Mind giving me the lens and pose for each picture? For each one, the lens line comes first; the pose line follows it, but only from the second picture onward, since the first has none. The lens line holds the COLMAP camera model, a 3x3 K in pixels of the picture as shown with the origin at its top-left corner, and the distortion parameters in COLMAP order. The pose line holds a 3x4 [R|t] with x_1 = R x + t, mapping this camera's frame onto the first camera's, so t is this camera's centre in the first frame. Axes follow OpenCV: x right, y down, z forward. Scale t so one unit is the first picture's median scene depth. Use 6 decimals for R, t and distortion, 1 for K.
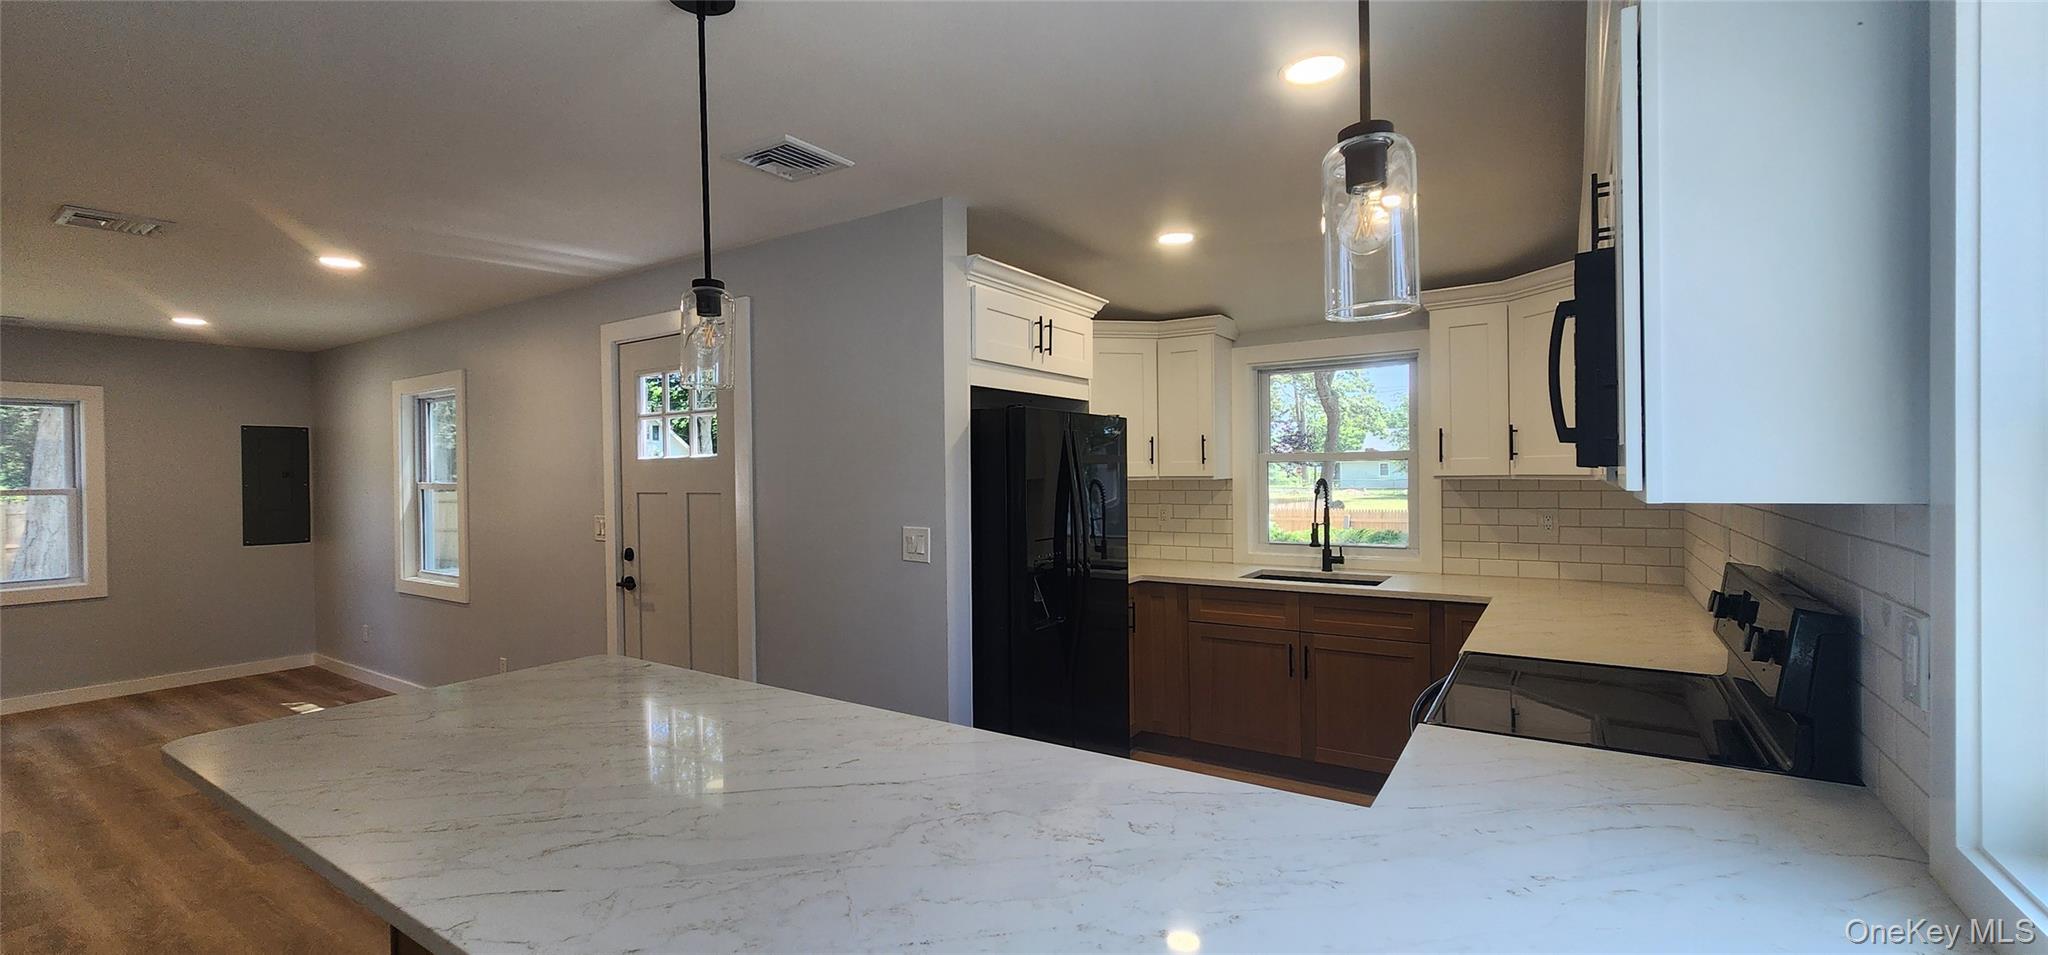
lens RADIAL K [[837.4, 0, 1011.1], [0, 837.4, 482.3], [0, 0, 1]] dist [-0.001475, 0.000699]
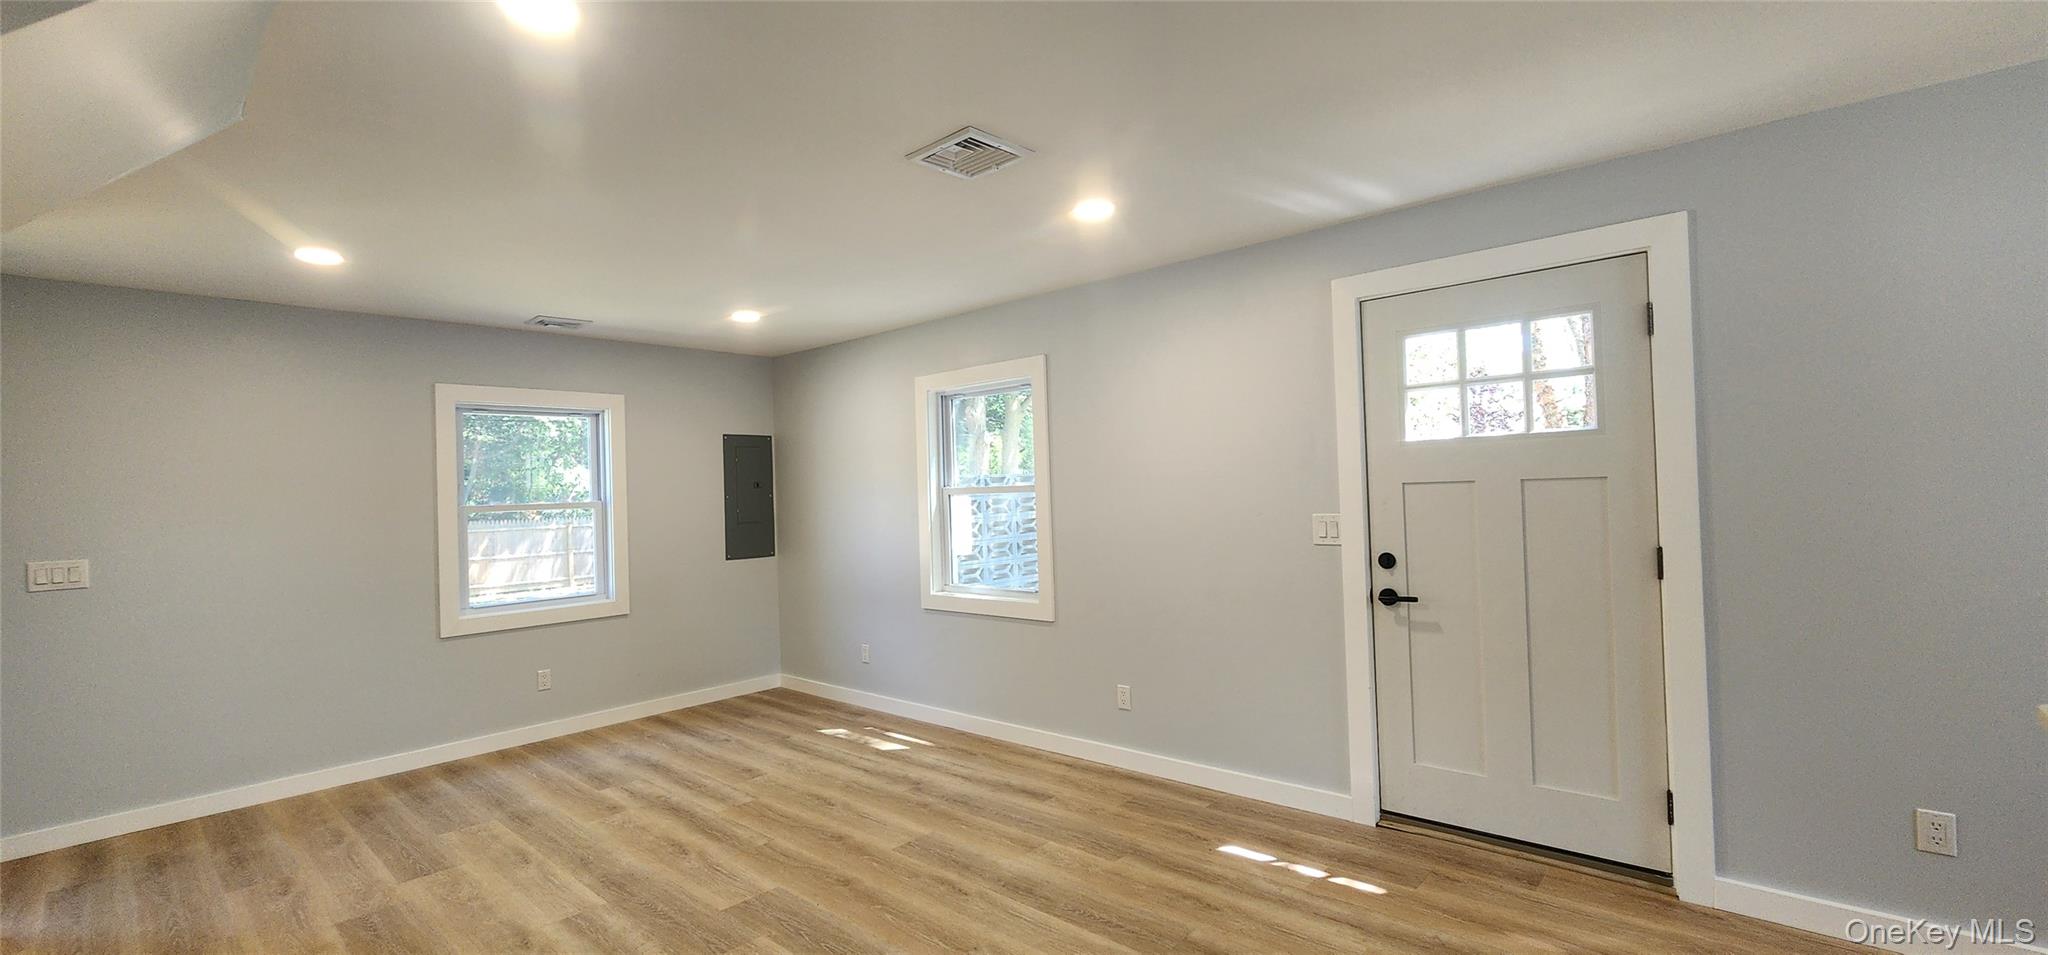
lens RADIAL K [[837.4, 0, 1025.3], [0, 837.4, 486.1], [0, 0, 1]] dist [-0.001475, 0.000699]
pose [[0.990391, -0.021355, -0.136634, -0.713533], [0.019312, 0.999681, -0.016267, 0.021616], [0.136938, 0.013472, 0.990488, 0.161455]]
